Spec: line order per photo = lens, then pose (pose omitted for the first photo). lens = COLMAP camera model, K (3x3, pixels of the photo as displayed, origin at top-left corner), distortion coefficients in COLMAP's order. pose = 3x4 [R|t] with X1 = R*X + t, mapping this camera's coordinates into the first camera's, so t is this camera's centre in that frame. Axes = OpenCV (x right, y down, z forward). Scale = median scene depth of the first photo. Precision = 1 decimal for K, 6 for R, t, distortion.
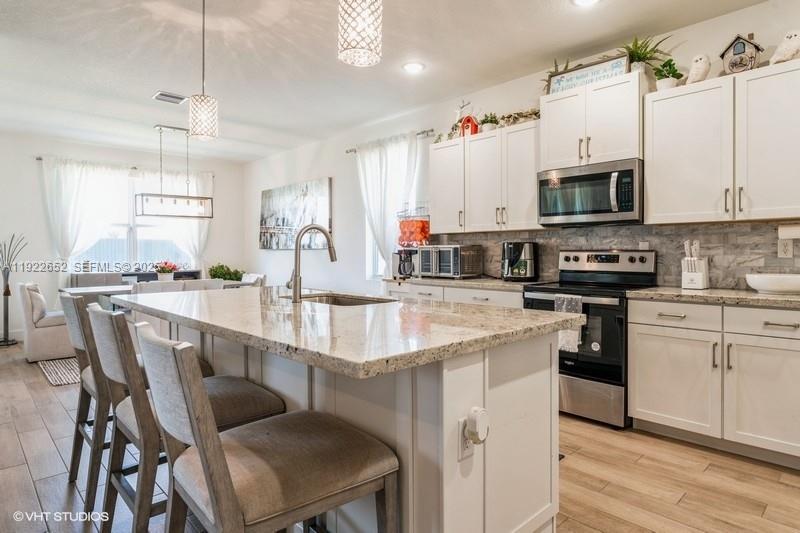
lens RADIAL K [[463.3, 0, 402.5], [0, 463.3, 254.5], [0, 0, 1]] dist [-0.000805, 0.000026]
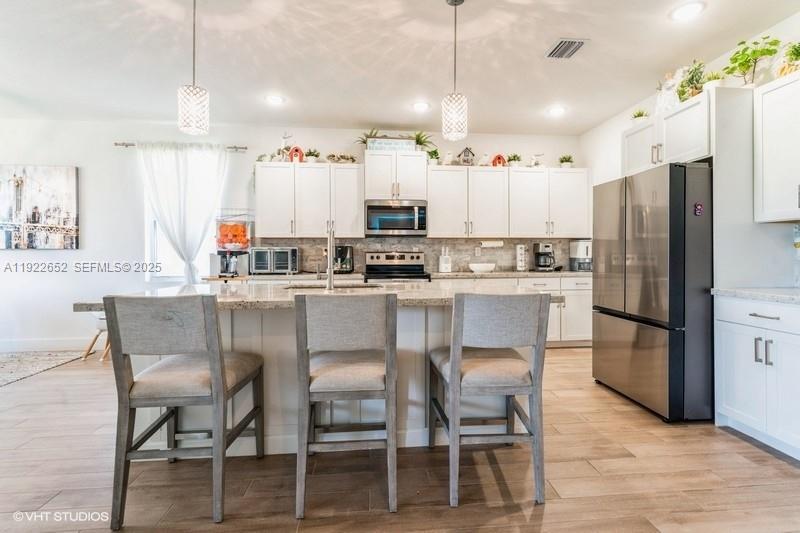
lens RADIAL K [[376.6, 0, 403.6], [0, 376.6, 260.1], [0, 0, 1]] dist [-0.002814, -0.000233]
pose [[0.623420, -0.007580, 0.781850, -0.571008], [0.002975, 0.999969, 0.007322, 0.009223], [-0.781881, -0.002238, 0.623423, 0.135155]]
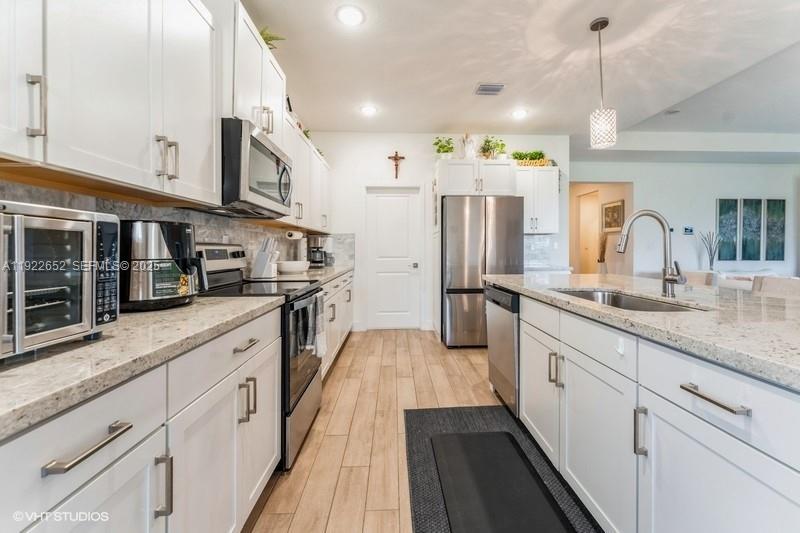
lens RADIAL K [[335.1, 0, 406.5], [0, 335.1, 249.6], [0, 0, 1]] dist [-0.000205, -0.000197]
pose [[-0.753772, 0.006145, 0.657107, -0.174276], [0.009043, 0.999959, 0.001022, 0.003277], [-0.657074, 0.006712, -0.753797, 1.167686]]
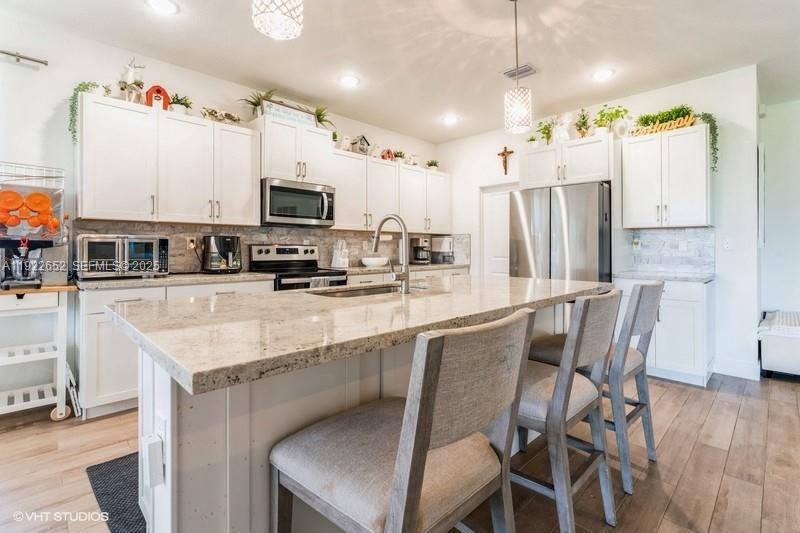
lens RADIAL K [[375.5, 0, 399.4], [0, 375.5, 247.2], [0, 0, 1]] dist [-0.000707, -0.000219]
pose [[-0.014068, 0.008037, 0.999869, -0.644320], [0.002165, 0.999966, -0.008007, 0.006620], [-0.999899, 0.002052, -0.014085, 0.657741]]
